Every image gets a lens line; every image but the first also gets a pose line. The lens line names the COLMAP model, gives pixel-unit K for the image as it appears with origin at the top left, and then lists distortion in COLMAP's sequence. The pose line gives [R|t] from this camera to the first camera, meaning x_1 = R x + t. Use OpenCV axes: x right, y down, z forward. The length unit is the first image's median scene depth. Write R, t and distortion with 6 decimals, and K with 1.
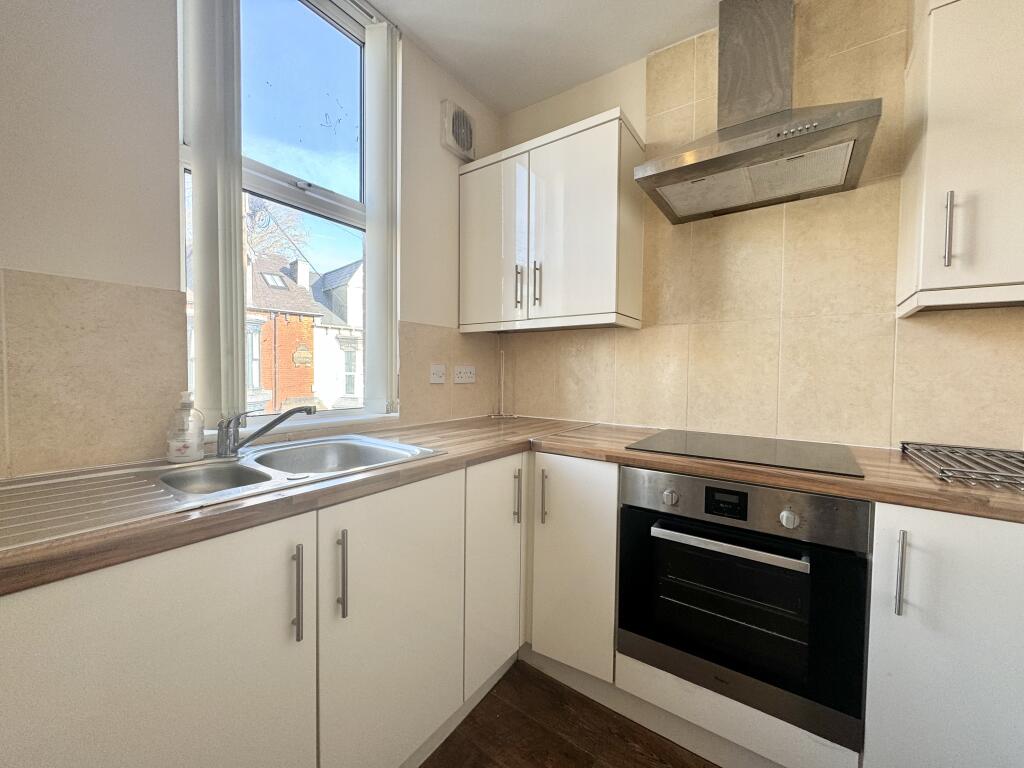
lens RADIAL K [[406.5, 0, 512.6], [0, 406.5, 384.9], [0, 0, 1]] dist [-0.000549, -0.000791]
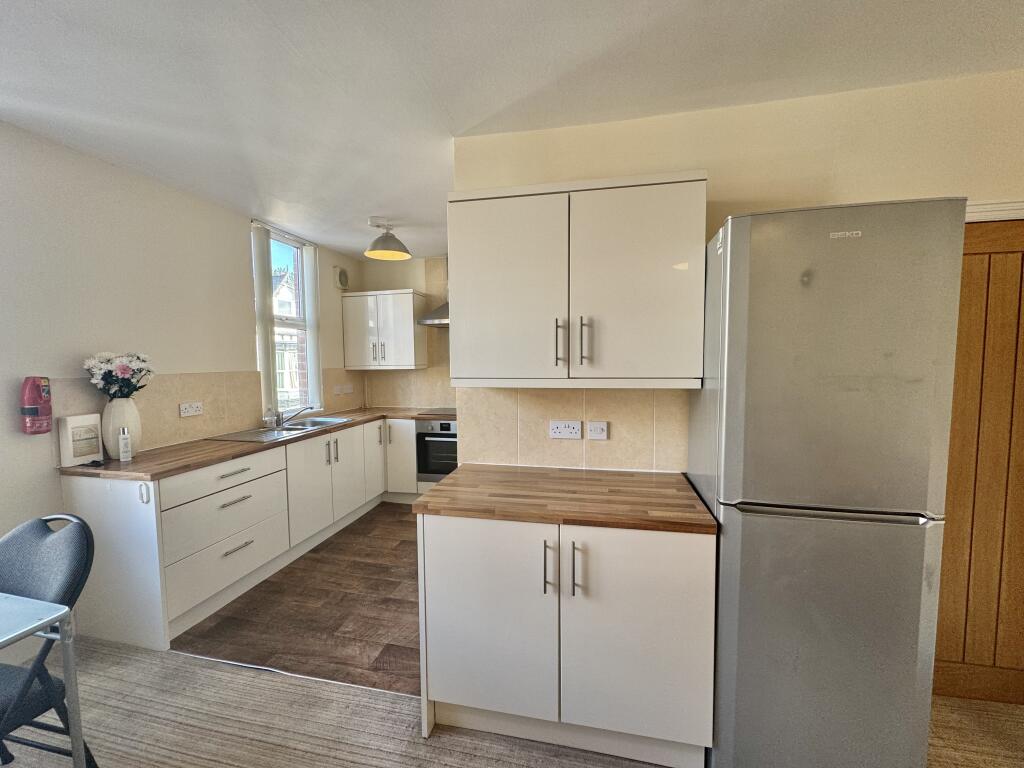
lens RADIAL K [[406.5, 0, 512.6], [0, 406.5, 384.9], [0, 0, 1]] dist [-0.000549, -0.000791]
pose [[0.921288, -0.044172, 0.386364, -0.204584], [0.033804, 0.998864, 0.033592, -0.124624], [-0.387409, -0.017887, 0.921735, -1.831820]]
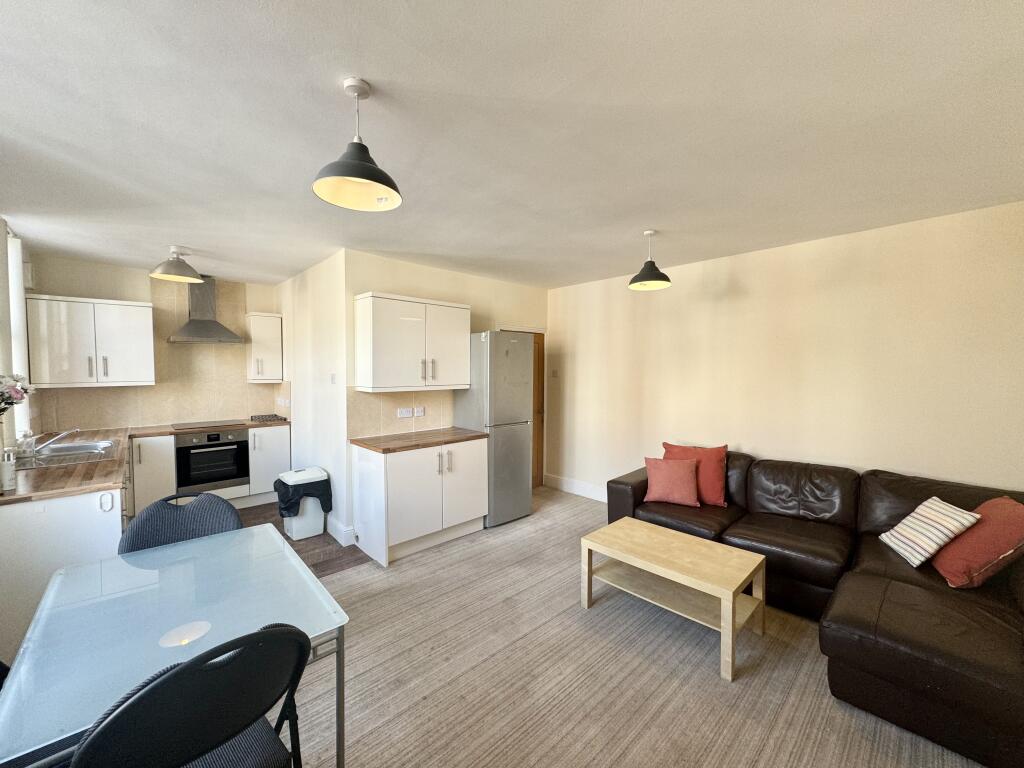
lens RADIAL K [[406.5, 0, 512.6], [0, 406.5, 384.9], [0, 0, 1]] dist [-0.000549, -0.000791]
pose [[0.199443, -0.050864, 0.978589, -1.955692], [0.037897, 0.998305, 0.044165, -0.195533], [-0.979176, 0.028277, 0.201032, -1.877965]]
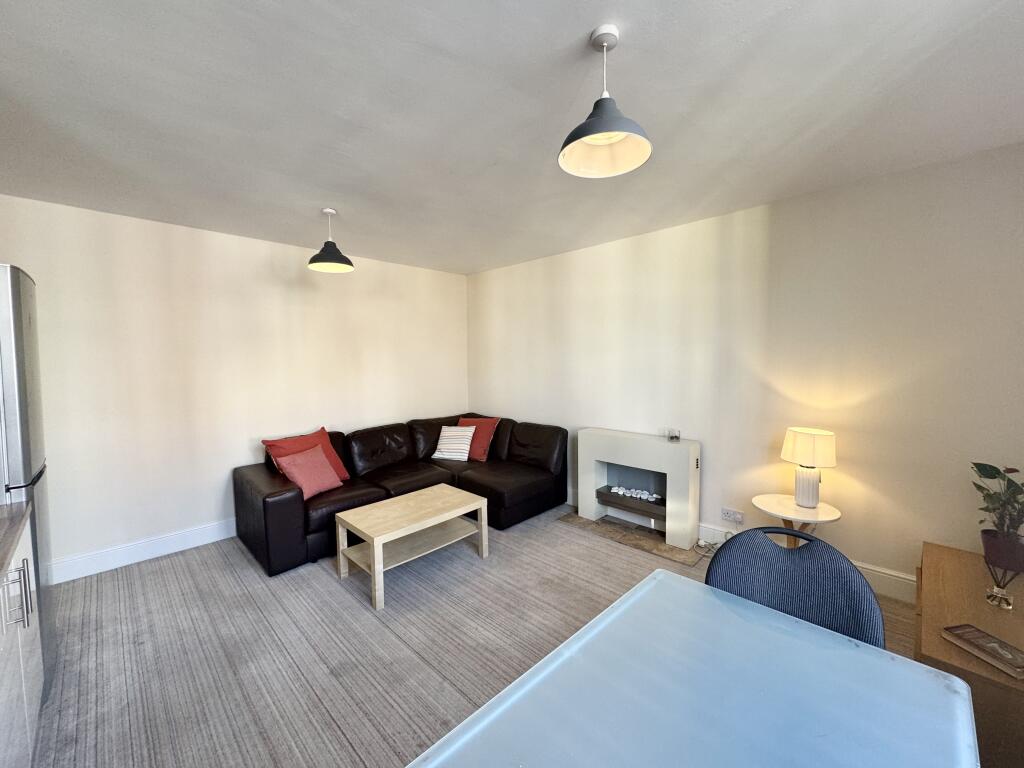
lens RADIAL K [[406.5, 0, 512.6], [0, 406.5, 384.9], [0, 0, 1]] dist [-0.000549, -0.000791]
pose [[-0.987449, -0.011921, 0.157485, -0.974237], [0.004523, 0.994604, 0.103648, -0.216031], [-0.157871, 0.103060, -0.982067, -0.327250]]
